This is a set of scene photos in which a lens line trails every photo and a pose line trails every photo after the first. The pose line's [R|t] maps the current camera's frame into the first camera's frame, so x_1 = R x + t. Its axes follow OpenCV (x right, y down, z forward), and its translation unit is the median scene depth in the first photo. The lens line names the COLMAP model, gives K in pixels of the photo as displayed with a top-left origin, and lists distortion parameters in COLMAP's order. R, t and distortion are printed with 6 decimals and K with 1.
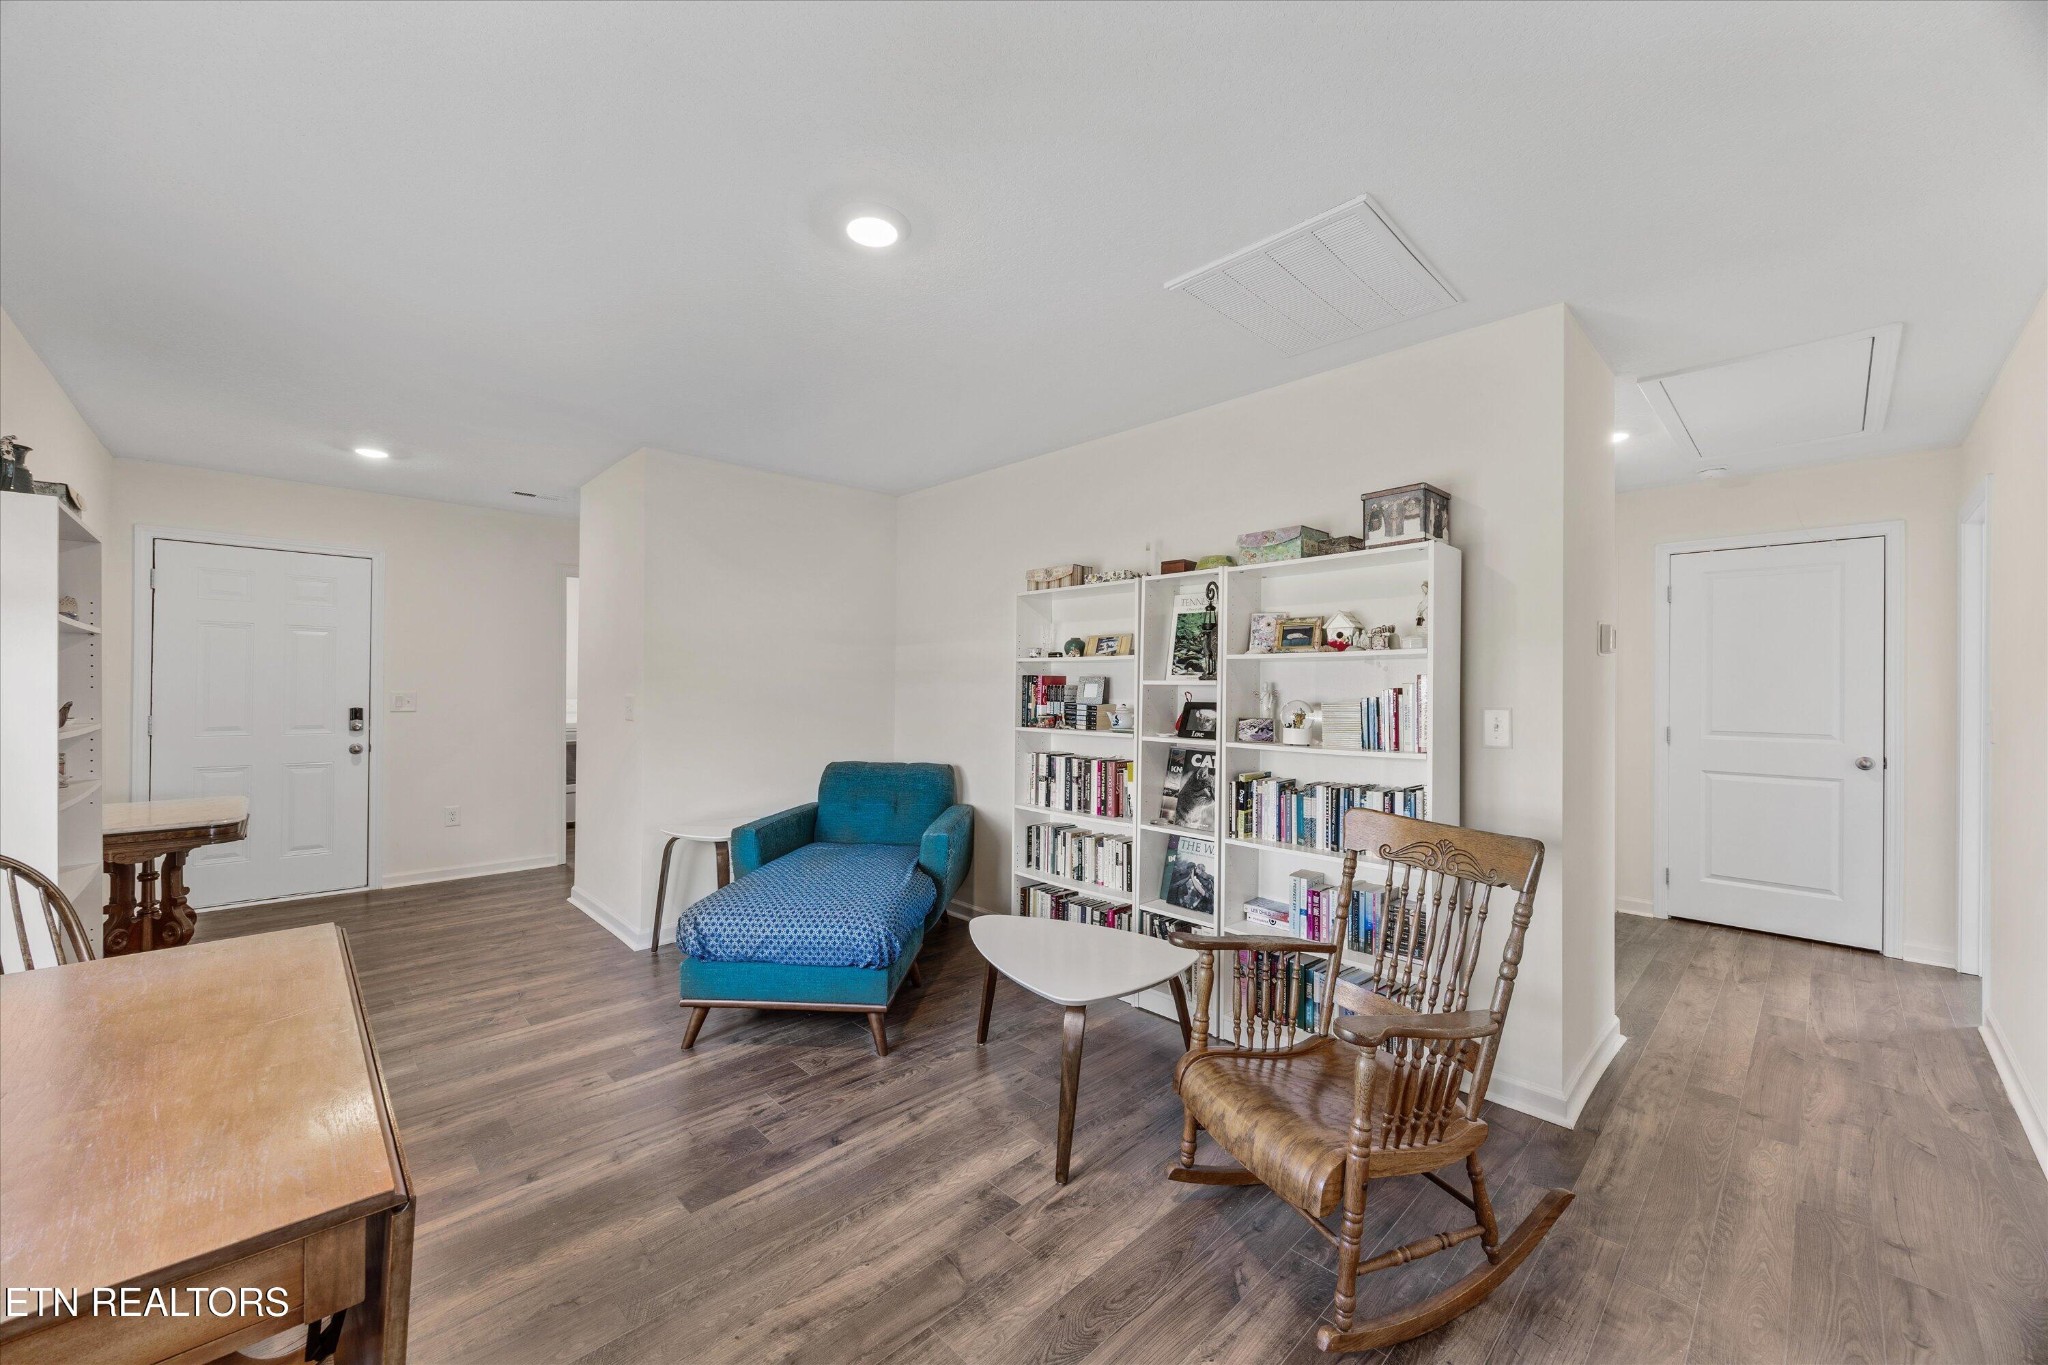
lens RADIAL K [[780.8, 0, 1023.5], [0, 780.8, 682.9], [0, 0, 1]] dist [-0.002310, -0.000062]
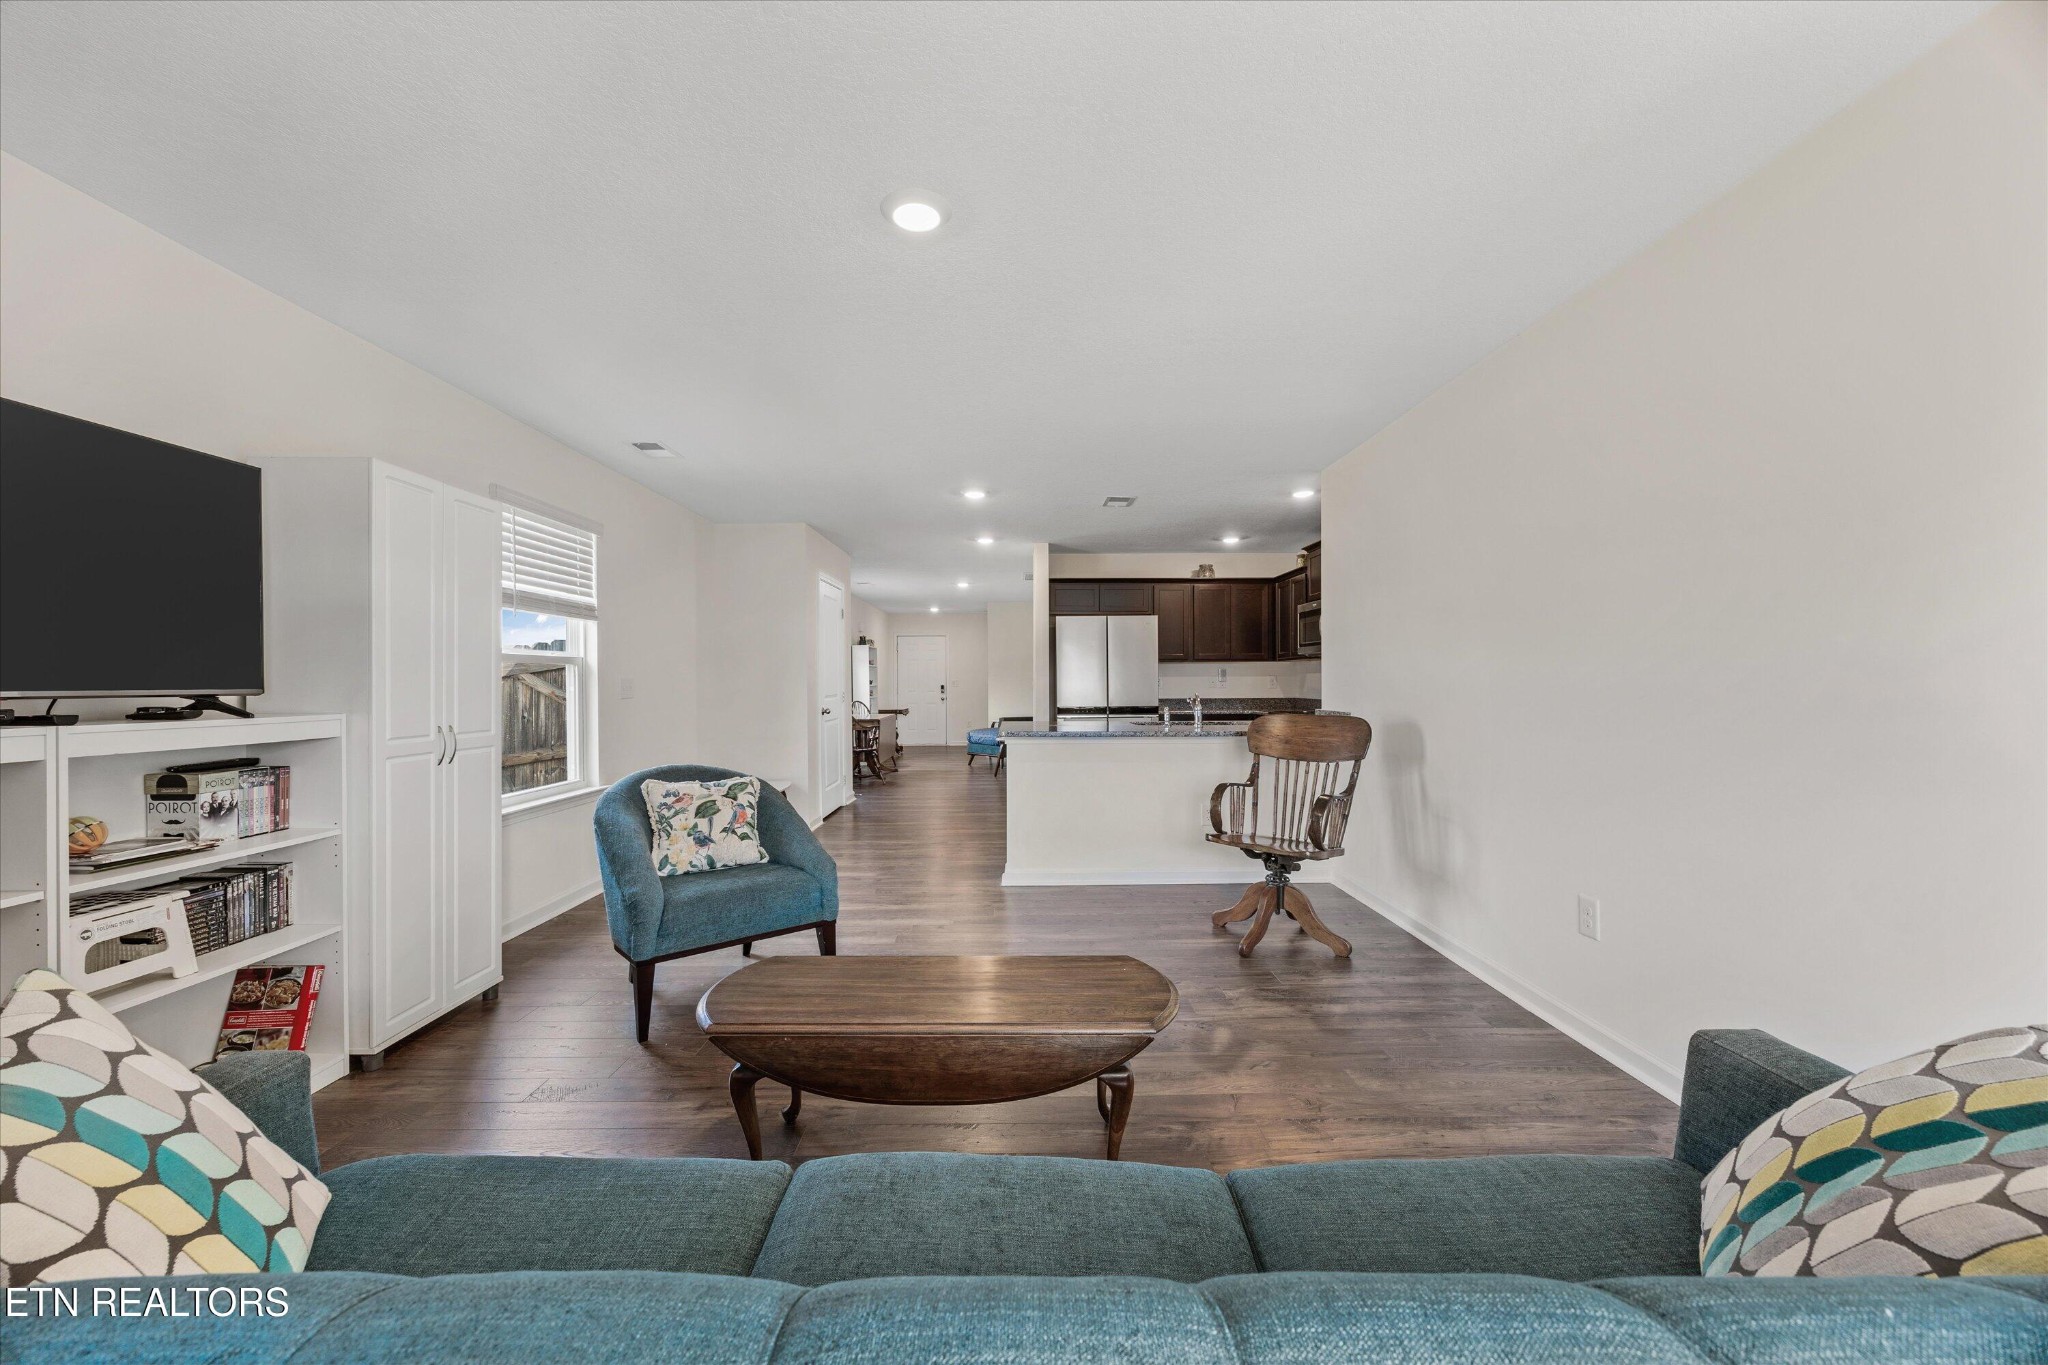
lens RADIAL K [[780.8, 0, 1025.7], [0, 780.8, 683.4], [0, 0, 1]] dist [-0.002310, -0.000062]
pose [[0.724461, -0.010123, -0.689241, 2.575358], [0.012367, 0.999922, -0.001687, 0.057950], [0.689205, -0.007302, 0.724530, -1.715884]]
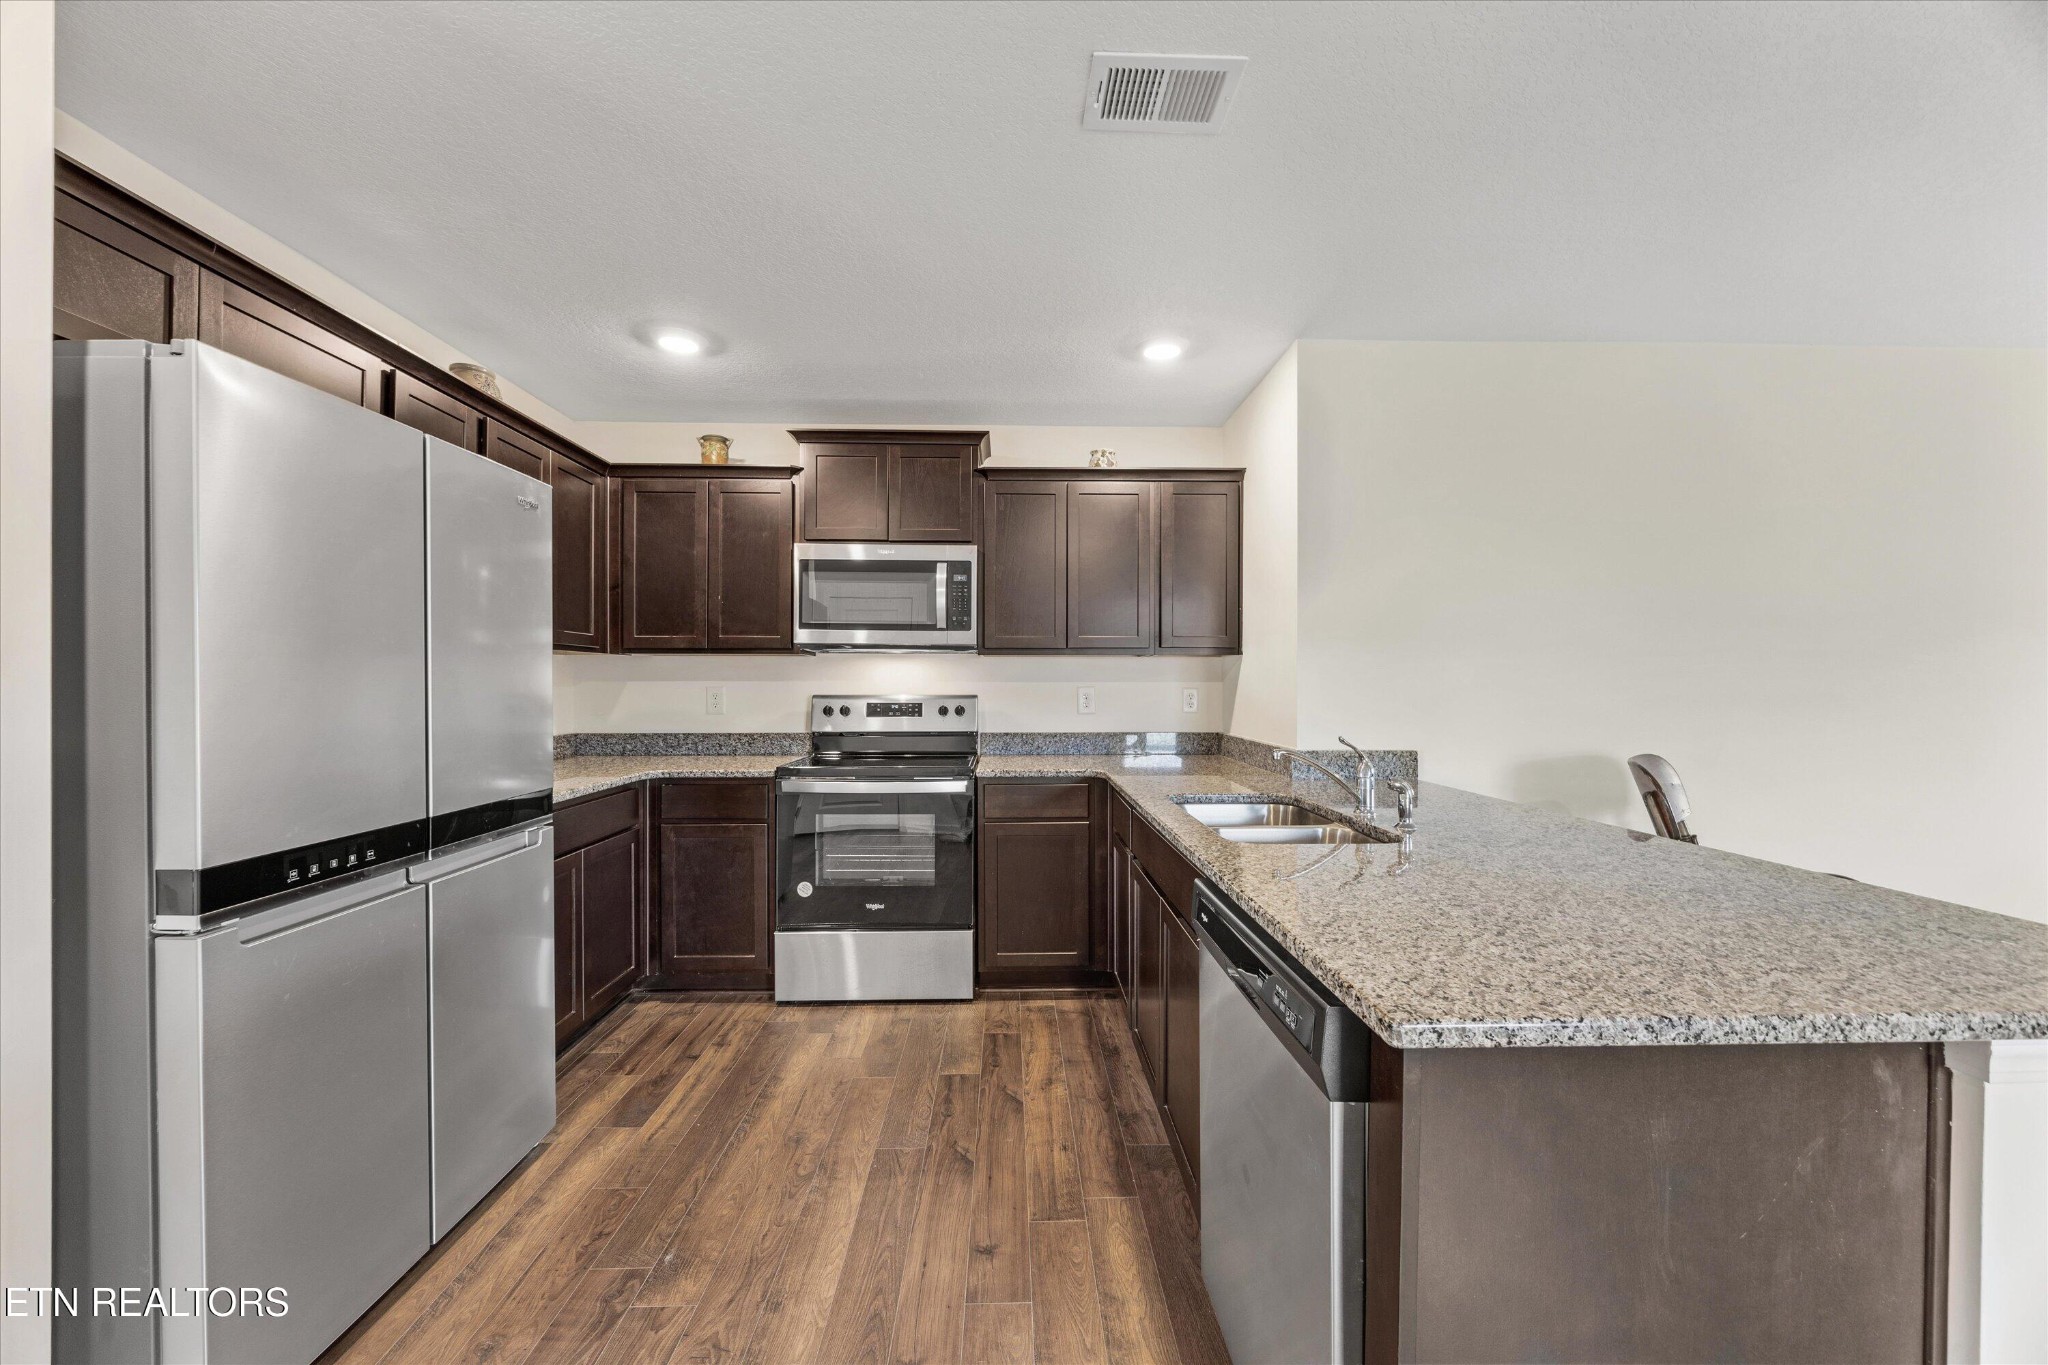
lens RADIAL K [[780.8, 0, 1035.7], [0, 780.8, 688.6], [0, 0, 1]] dist [-0.002310, -0.000062]
pose [[0.666315, -0.011584, 0.745580, 0.833553], [0.000162, 0.999882, 0.015391, 0.023757], [-0.745670, -0.010135, 0.666238, -0.406202]]
